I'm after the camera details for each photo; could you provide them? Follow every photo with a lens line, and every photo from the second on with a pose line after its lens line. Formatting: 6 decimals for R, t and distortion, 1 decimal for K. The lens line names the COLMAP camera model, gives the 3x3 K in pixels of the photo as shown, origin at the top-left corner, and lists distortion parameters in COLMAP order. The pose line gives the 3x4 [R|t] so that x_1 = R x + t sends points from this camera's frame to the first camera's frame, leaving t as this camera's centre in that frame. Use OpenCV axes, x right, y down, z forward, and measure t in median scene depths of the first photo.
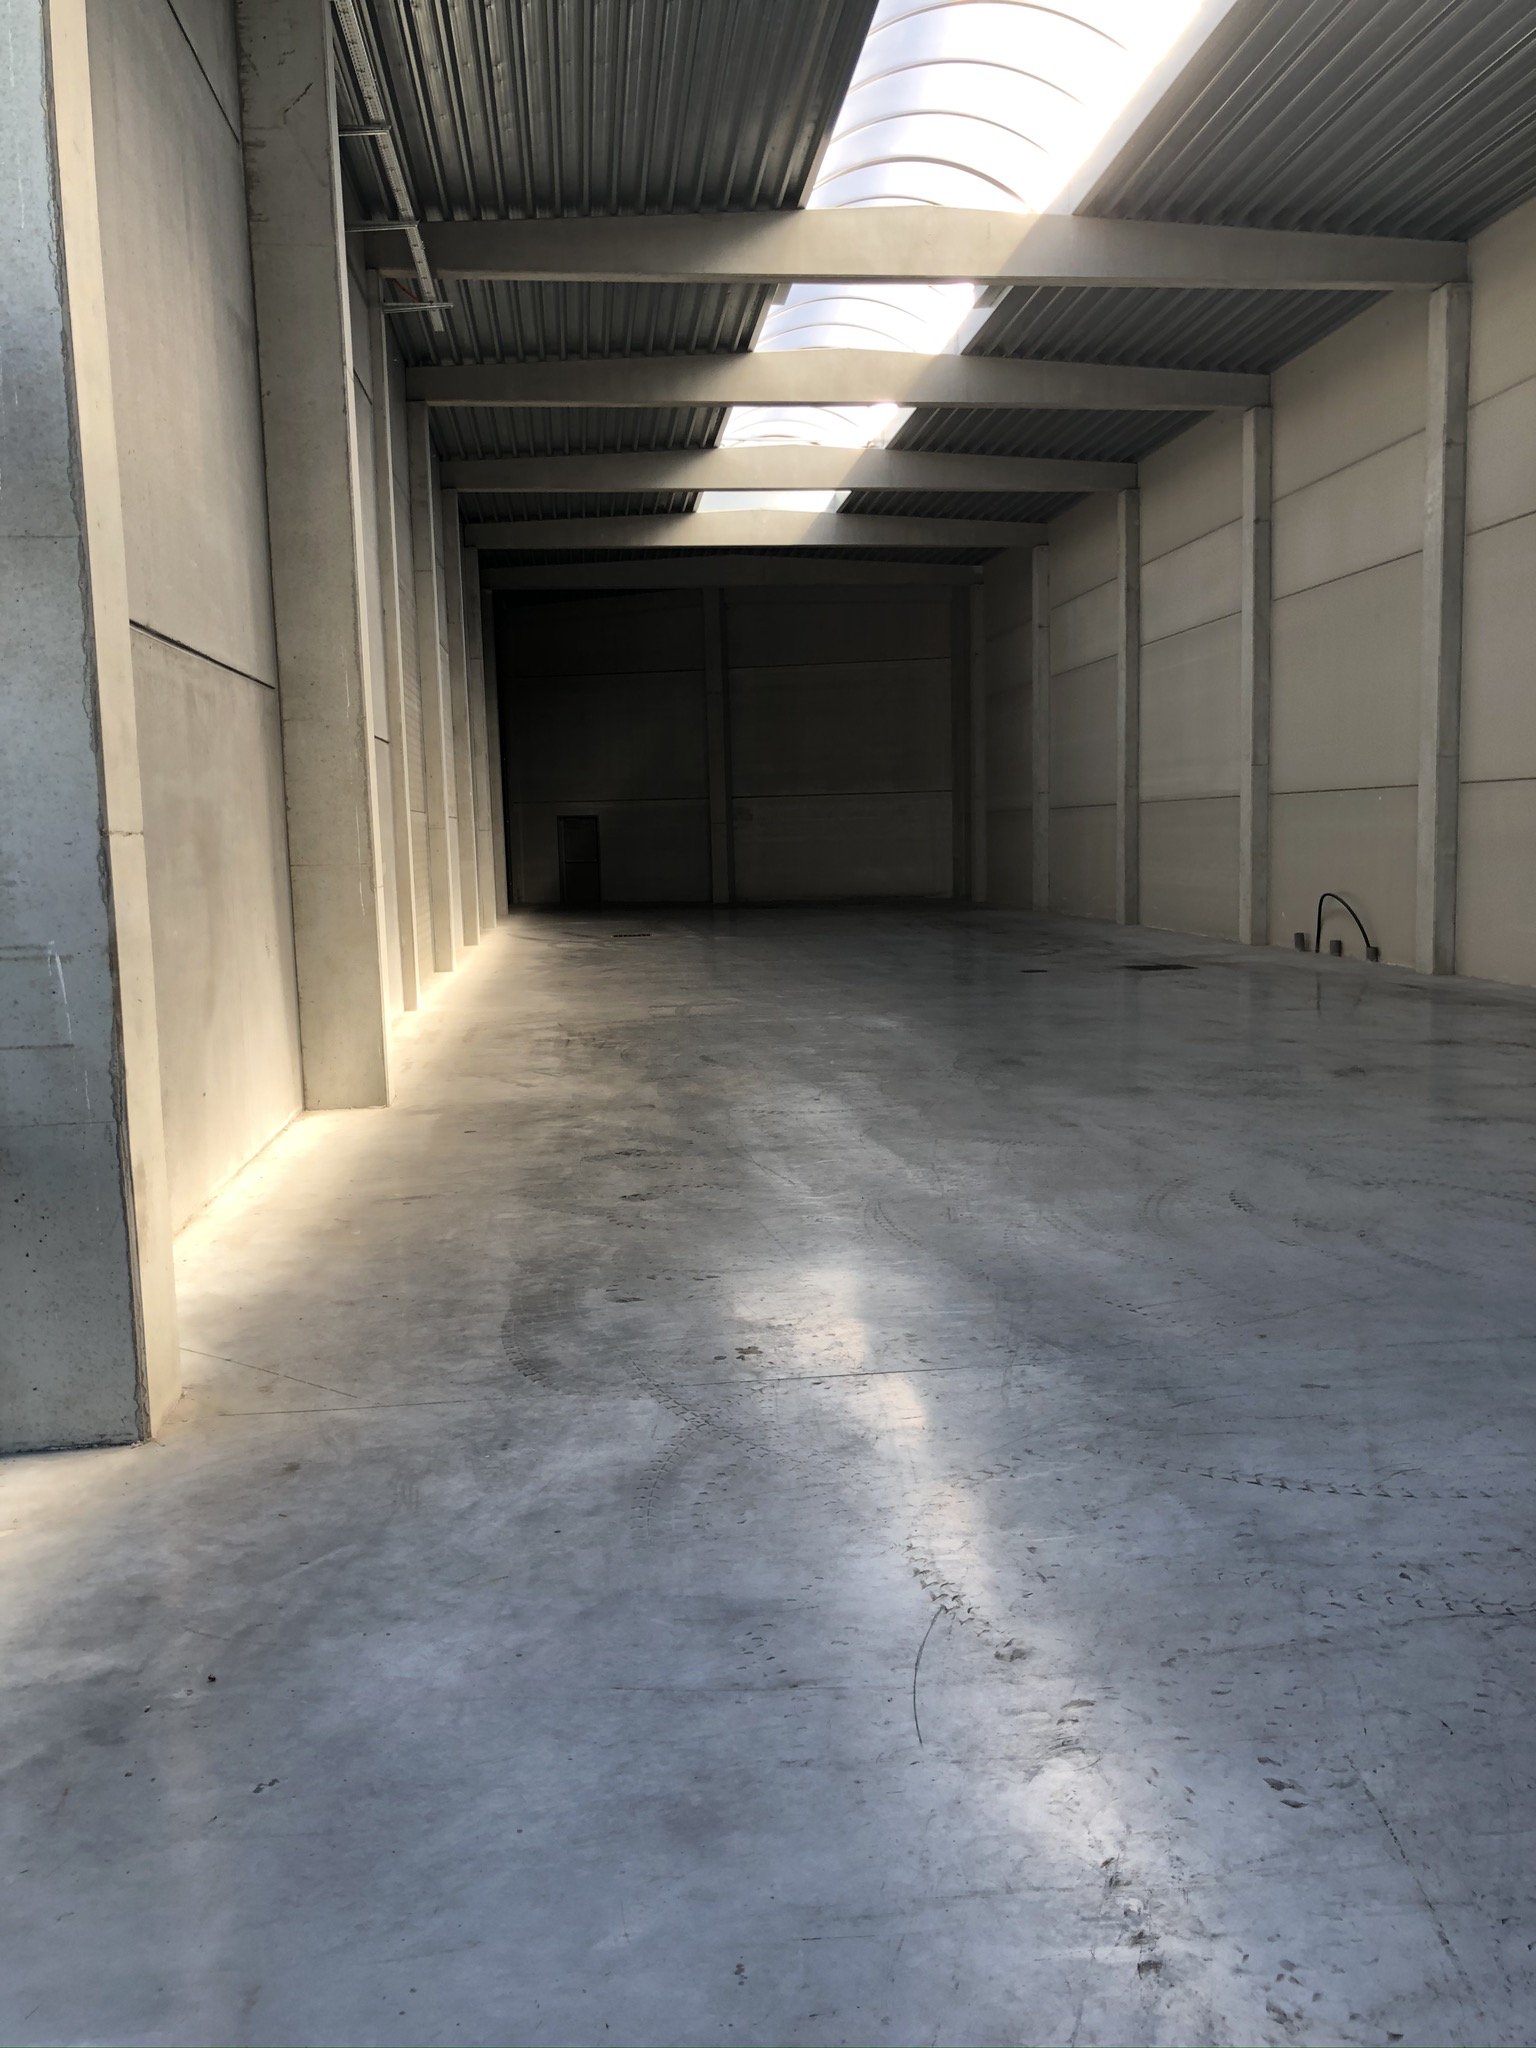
lens RADIAL K [[1656.7, 0, 768.0], [0, 1656.7, 1024.0], [0, 0, 1]] dist [0.015710, 0.002540]
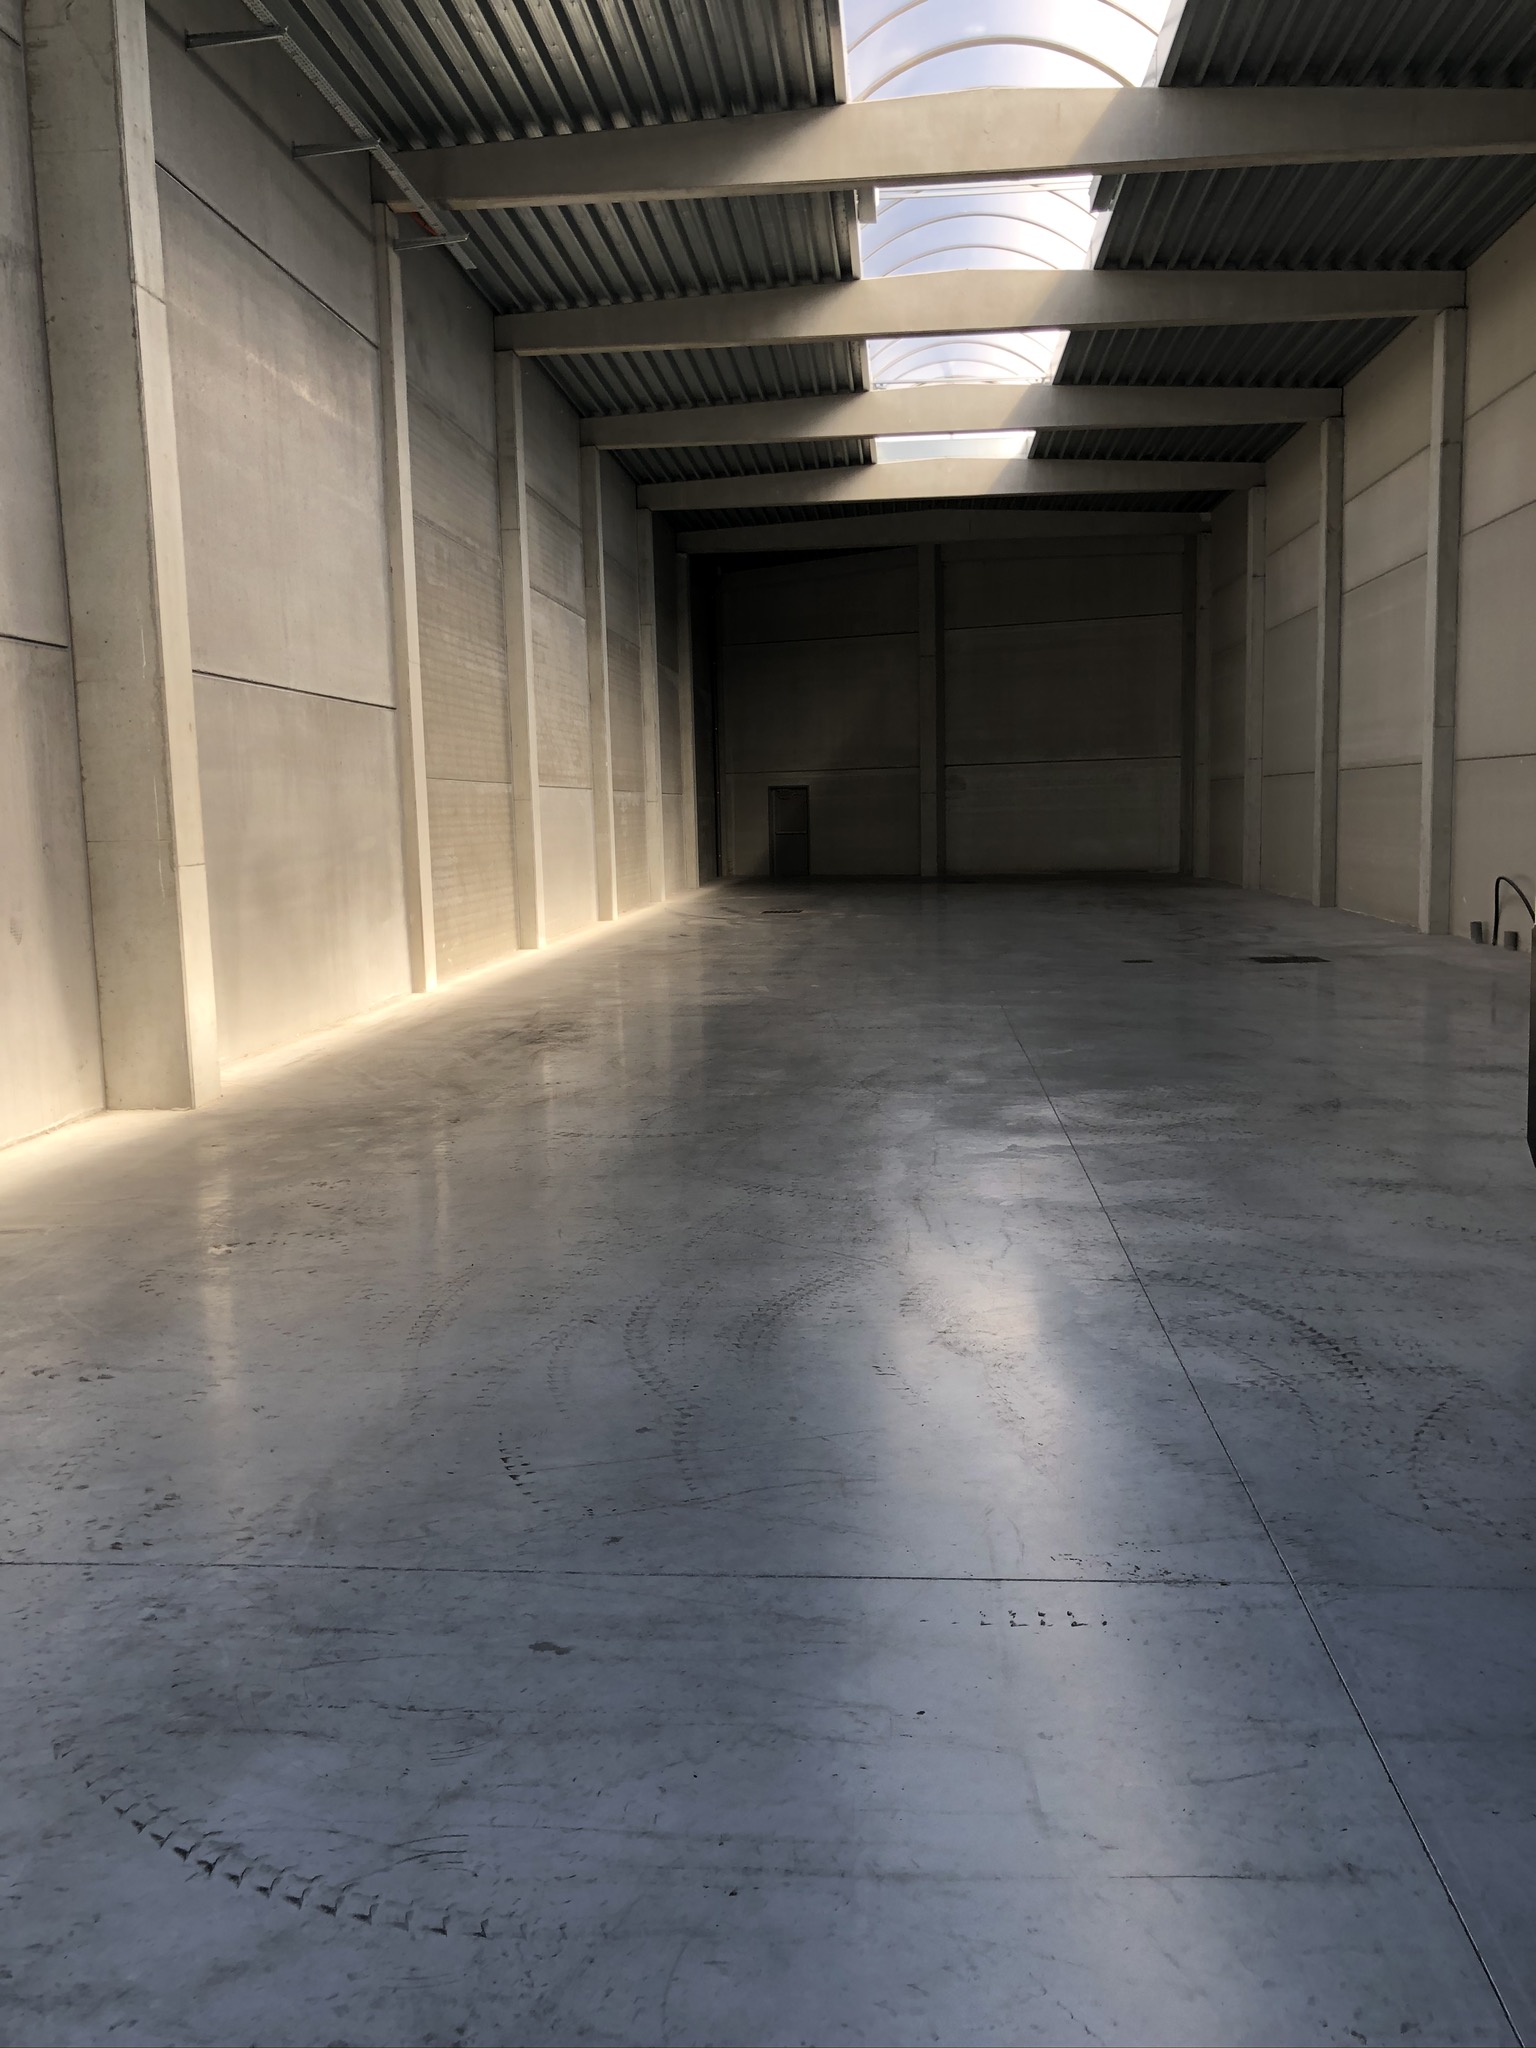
lens RADIAL K [[1653.2, 0, 768.0], [0, 1653.2, 1024.0], [0, 0, 1]] dist [0.014945, -0.004045]
pose [[0.981809, 0.026566, -0.188001, 0.119310], [-0.023048, 0.999516, 0.020873, -0.010886], [0.188465, -0.016160, 0.981947, 0.081877]]
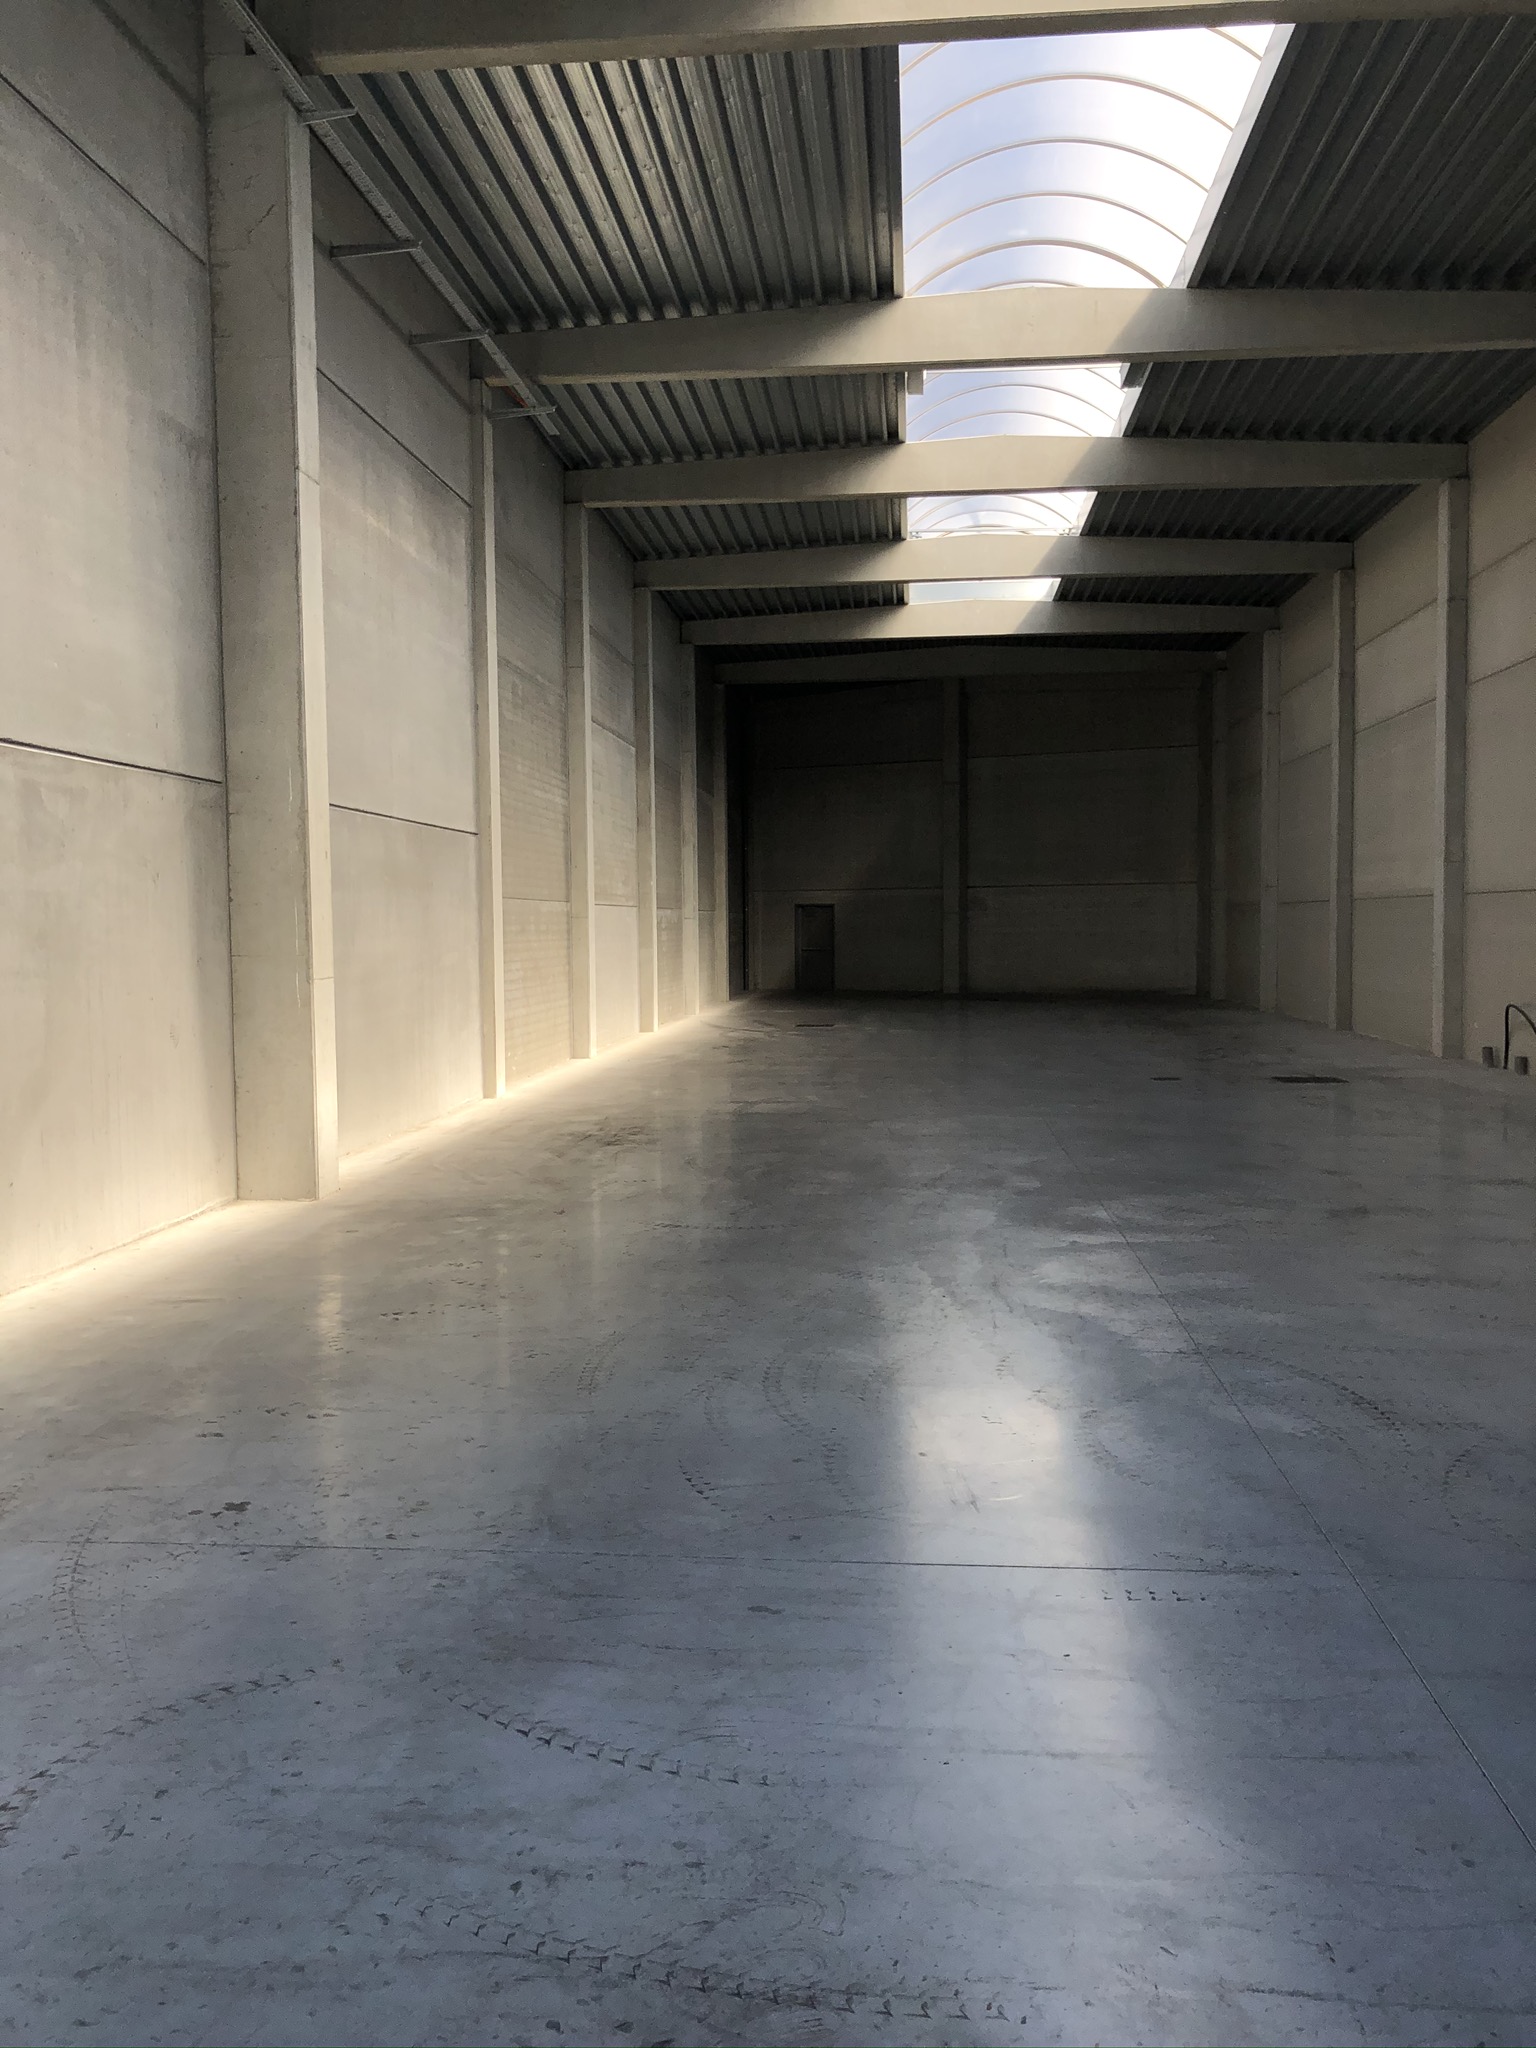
lens RADIAL K [[1653.2, 0, 768.0], [0, 1653.2, 1024.0], [0, 0, 1]] dist [0.014945, -0.004045]
pose [[0.980339, 0.028117, -0.195308, 0.108810], [-0.038112, 0.998139, -0.047609, -0.008723], [0.193605, 0.054117, 0.979586, 0.035617]]
